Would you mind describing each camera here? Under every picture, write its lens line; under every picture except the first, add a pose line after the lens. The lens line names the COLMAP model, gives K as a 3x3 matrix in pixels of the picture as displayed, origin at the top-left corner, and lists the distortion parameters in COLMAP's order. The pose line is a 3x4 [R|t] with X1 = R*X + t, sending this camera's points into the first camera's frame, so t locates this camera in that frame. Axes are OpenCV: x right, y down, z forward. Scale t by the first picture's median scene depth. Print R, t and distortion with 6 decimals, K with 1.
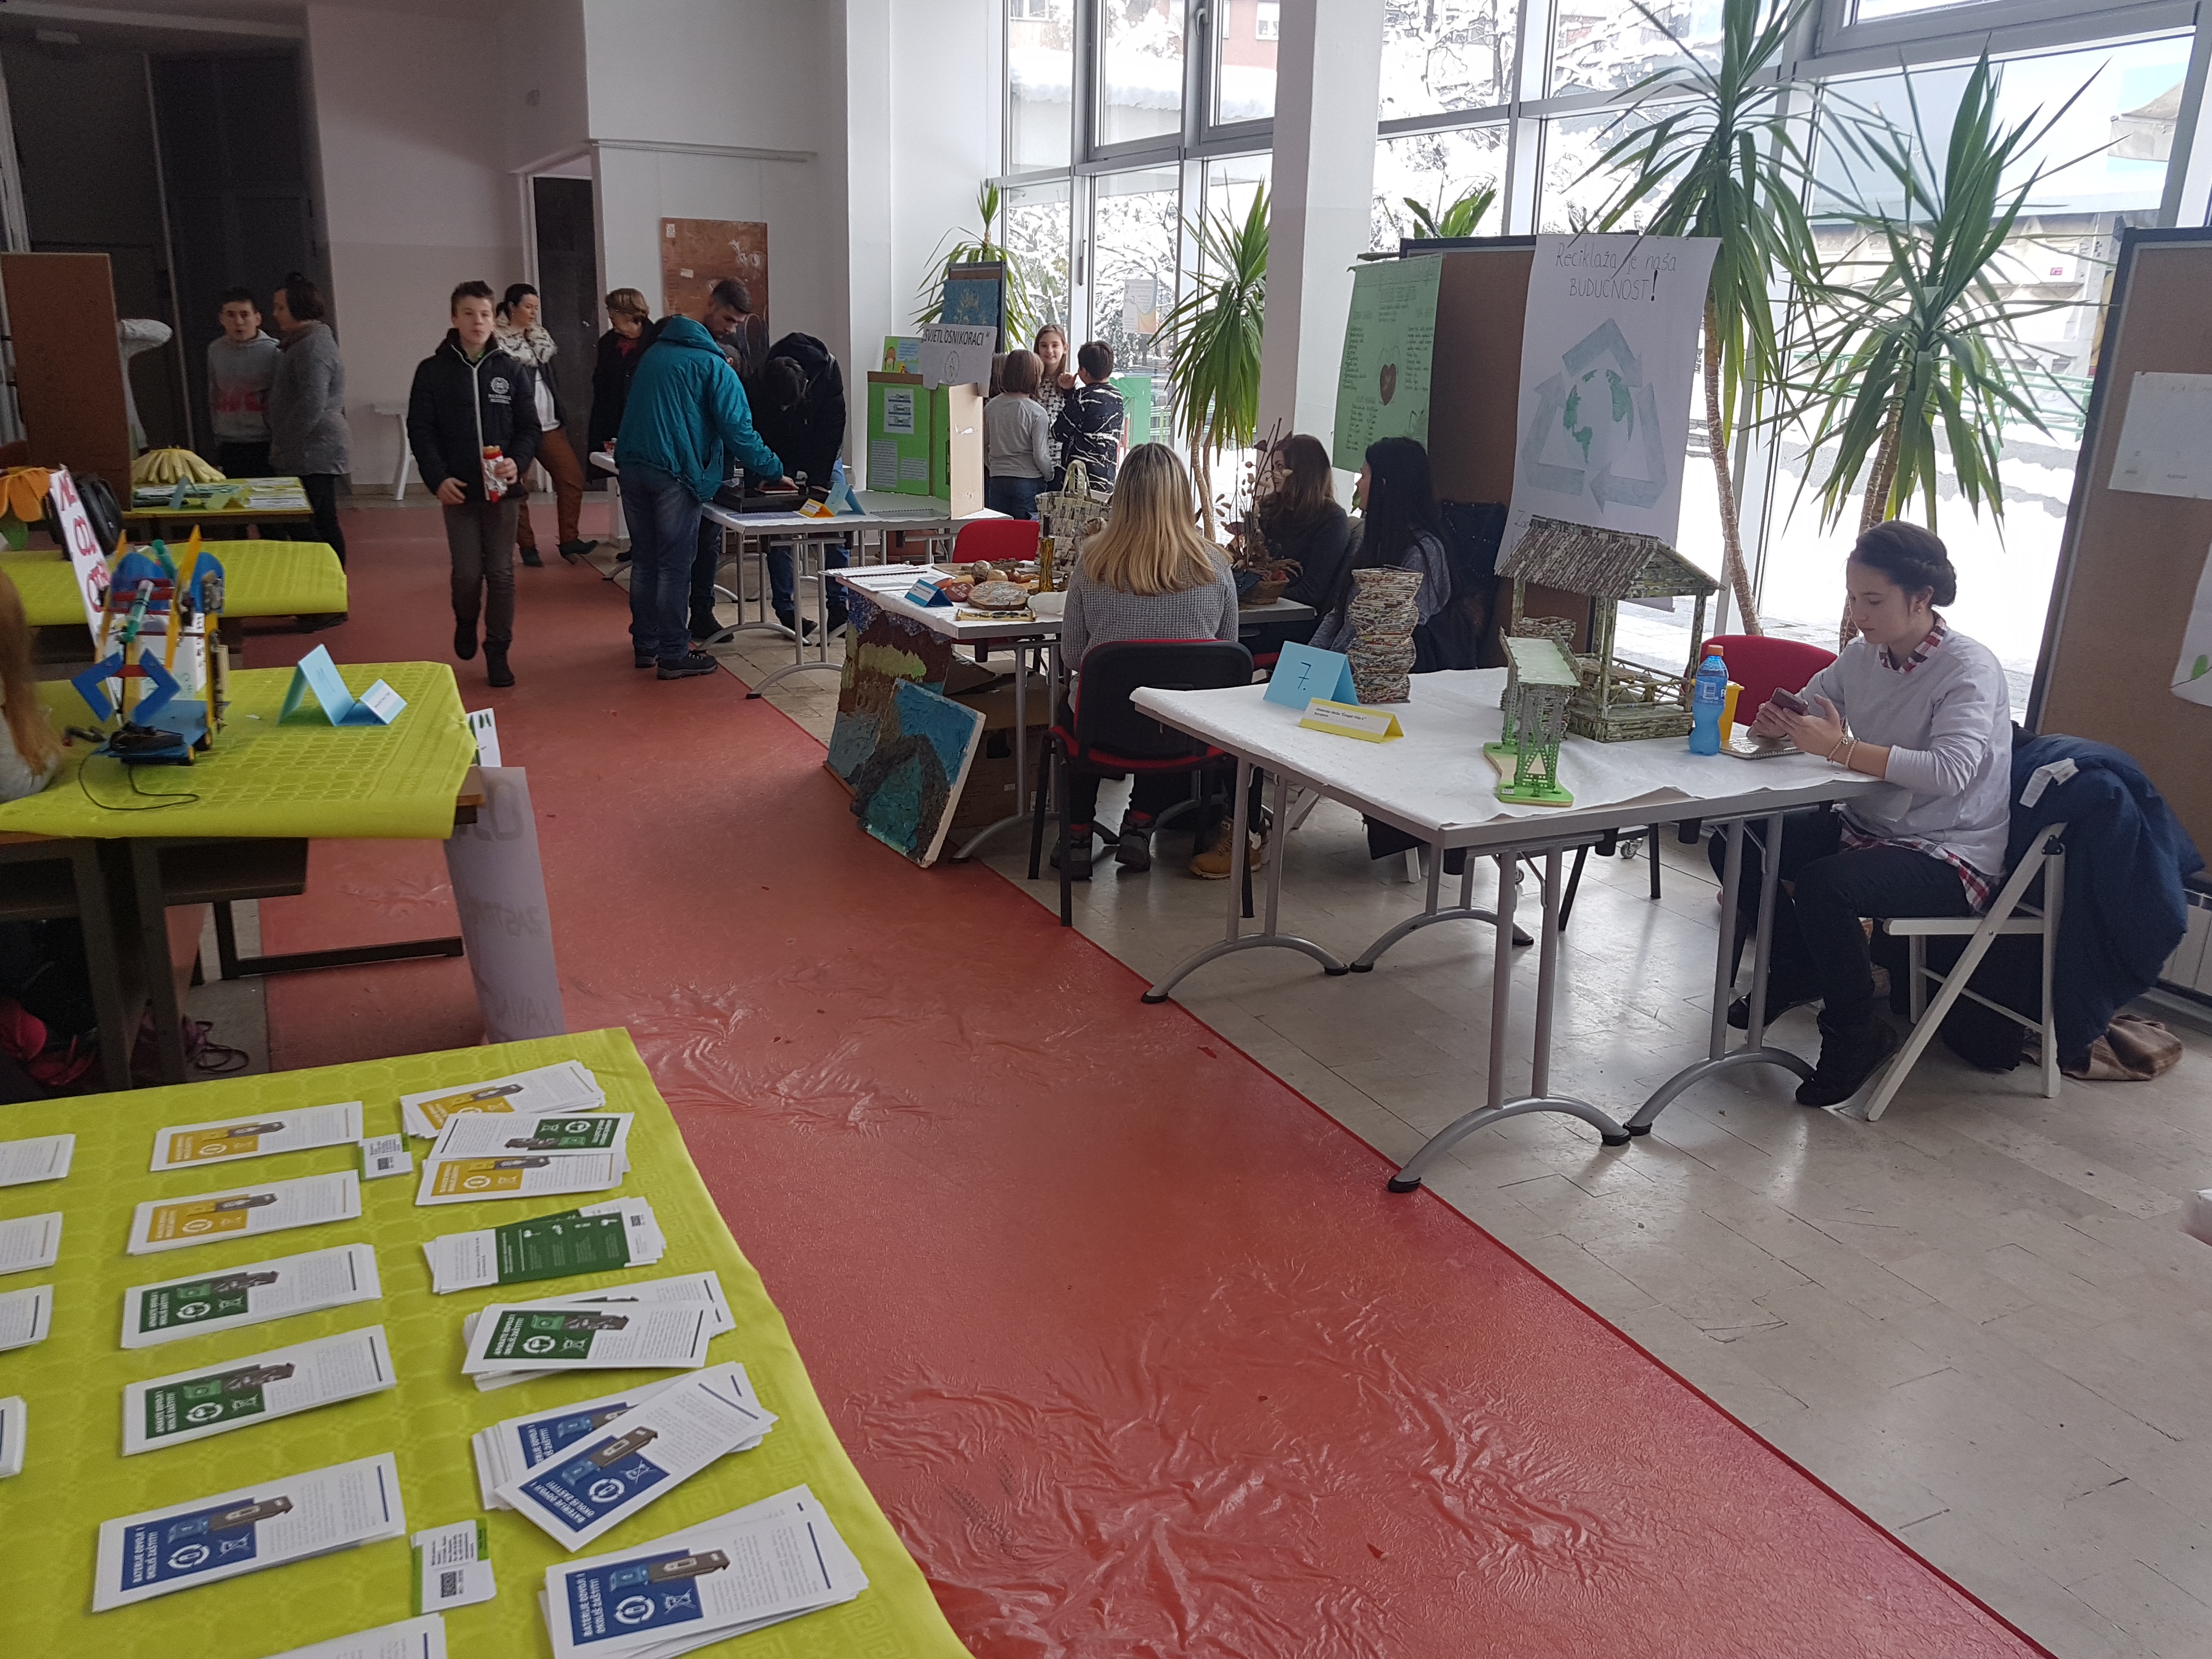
lens RADIAL K [[1760.0, 0, 1104.3], [0, 1760.0, 827.0], [0, 0, 1]] dist [-0.045469, 0.013102]
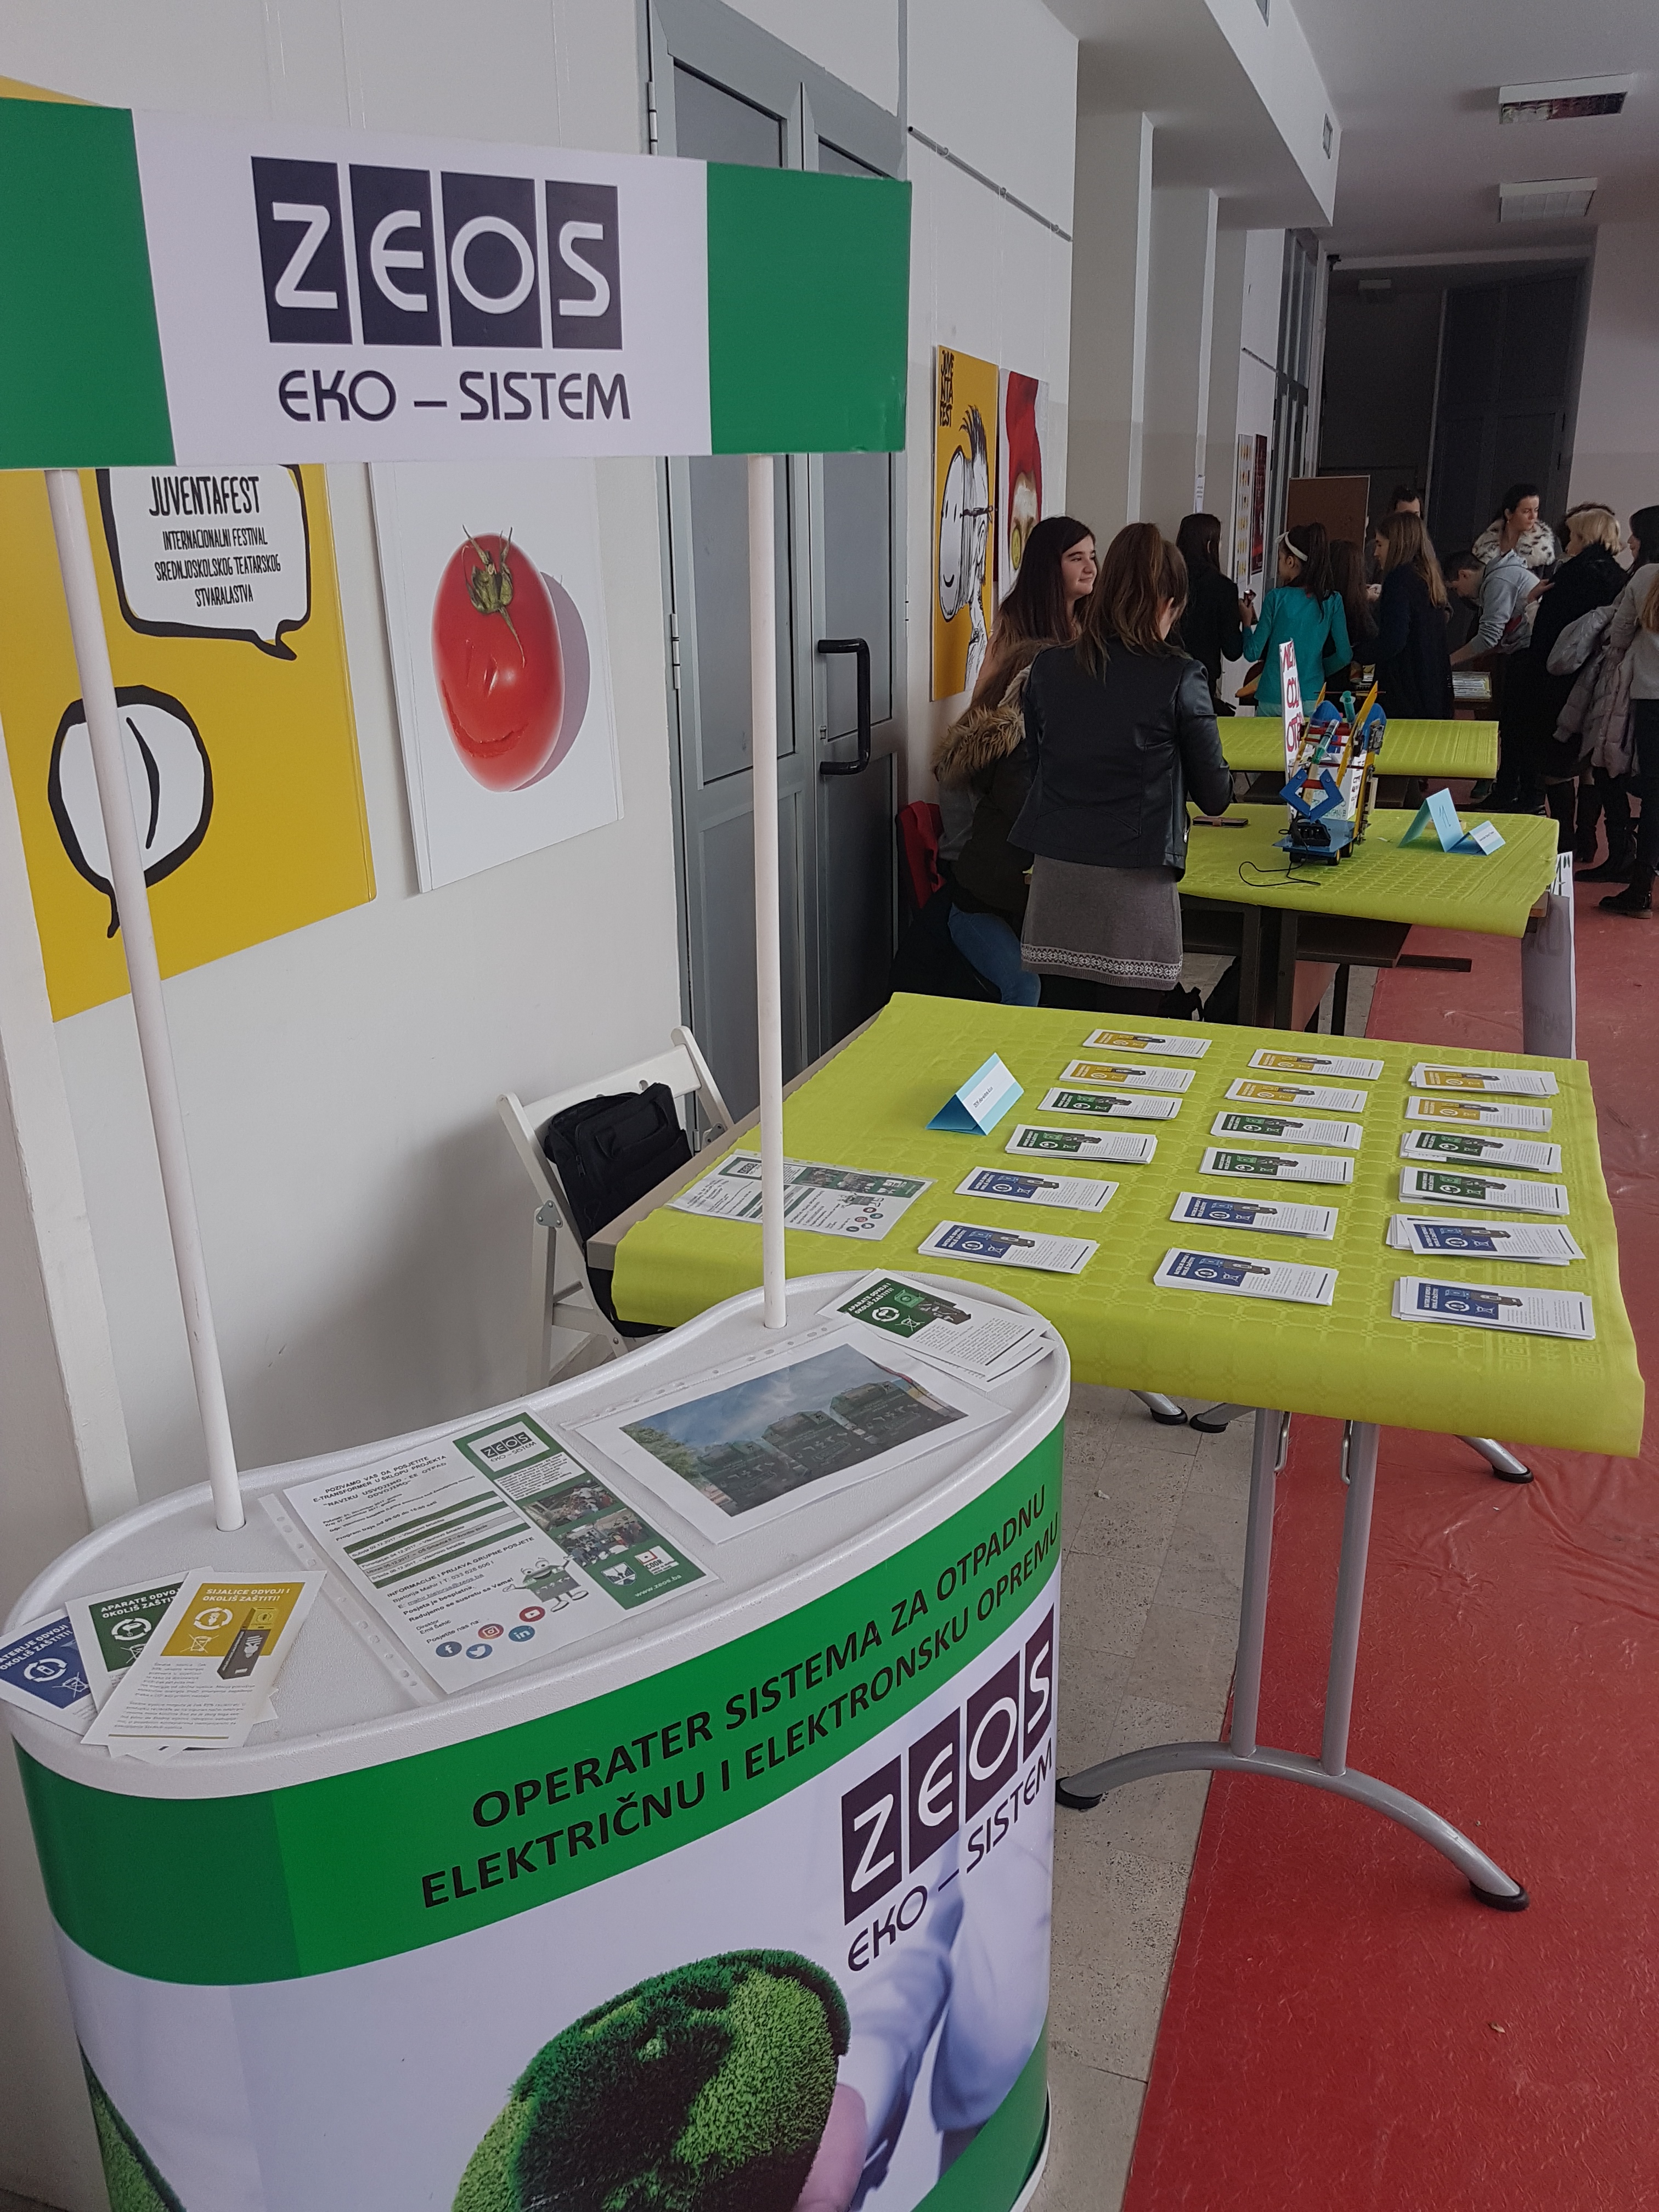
lens RADIAL K [[1760.0, 0, 829.2], [0, 1760.0, 1107.8], [0, 0, 1]] dist [-0.045469, 0.013102]
pose [[0.700671, 0.185212, -0.689026, 0.313857], [-0.163725, 0.981687, 0.097388, 0.147439], [0.694445, 0.044574, 0.718164, -0.444620]]
